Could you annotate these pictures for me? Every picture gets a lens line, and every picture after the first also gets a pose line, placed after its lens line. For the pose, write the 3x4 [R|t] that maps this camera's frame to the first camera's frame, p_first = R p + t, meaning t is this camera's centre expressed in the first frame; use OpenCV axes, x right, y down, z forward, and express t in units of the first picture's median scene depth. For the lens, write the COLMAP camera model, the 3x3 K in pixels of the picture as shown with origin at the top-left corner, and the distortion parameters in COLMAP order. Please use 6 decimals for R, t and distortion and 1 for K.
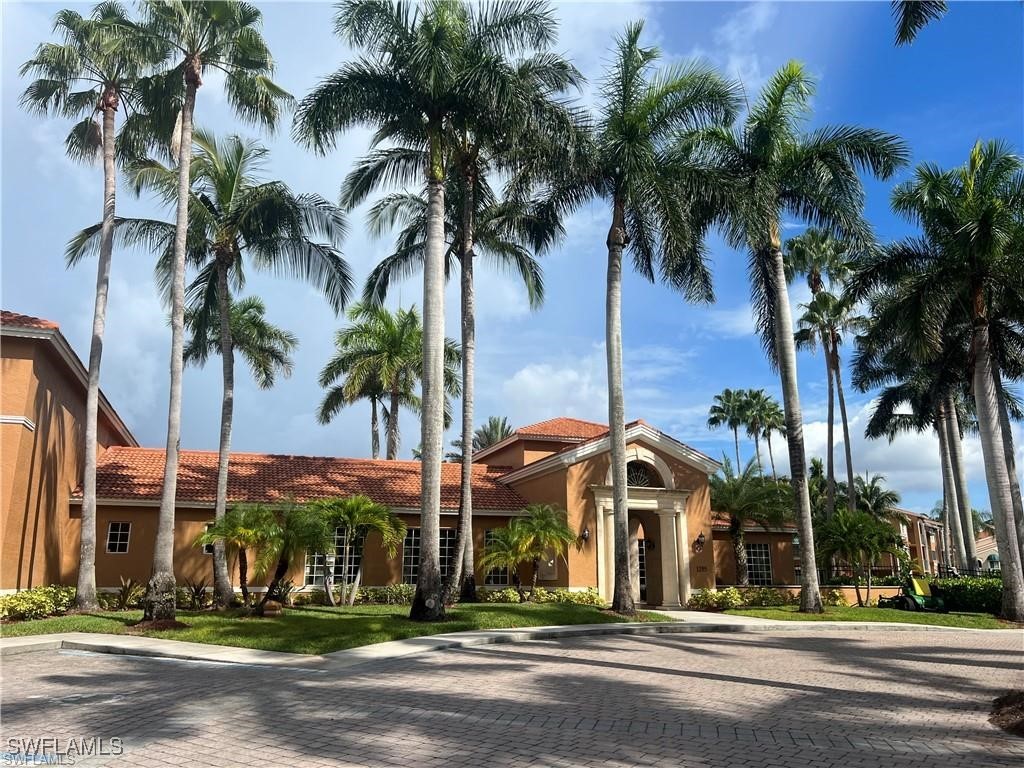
lens RADIAL K [[770.2, 0, 517.2], [0, 770.2, 386.3], [0, 0, 1]] dist [0.078963, -0.095582]
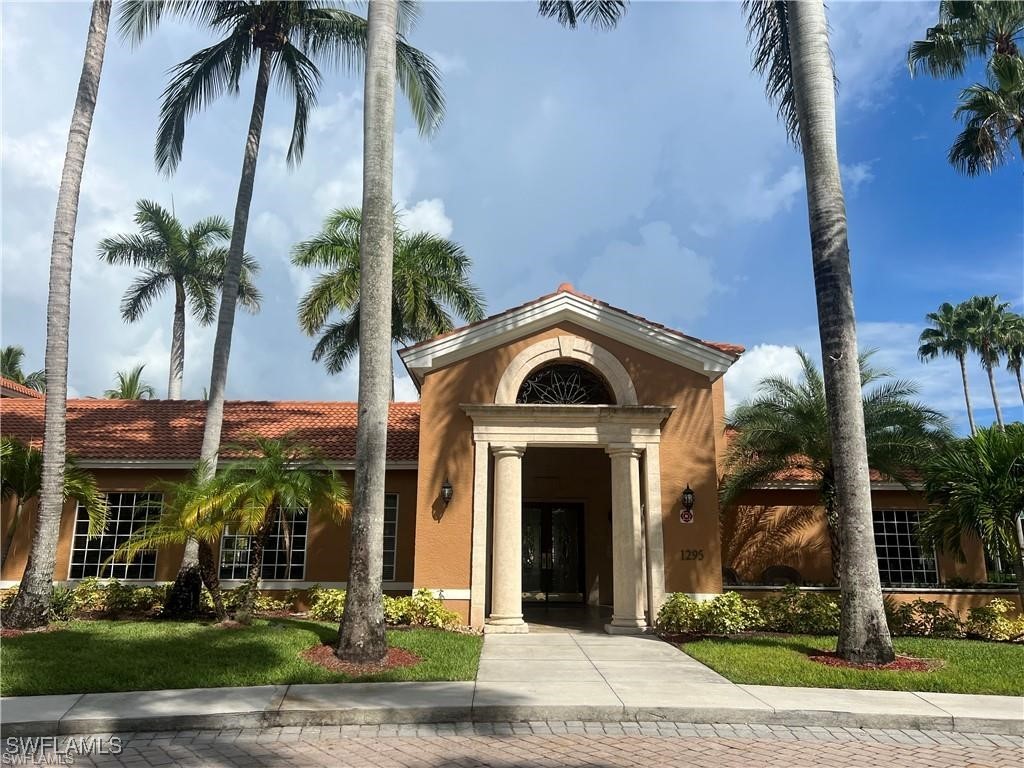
lens RADIAL K [[770.2, 0, 517.2], [0, 770.2, 386.3], [0, 0, 1]] dist [0.078963, -0.095582]
pose [[0.947494, -0.062936, -0.313518, 0.295636], [0.070612, 0.997417, 0.013178, 0.106619], [0.311879, -0.034625, 0.949491, 0.470304]]
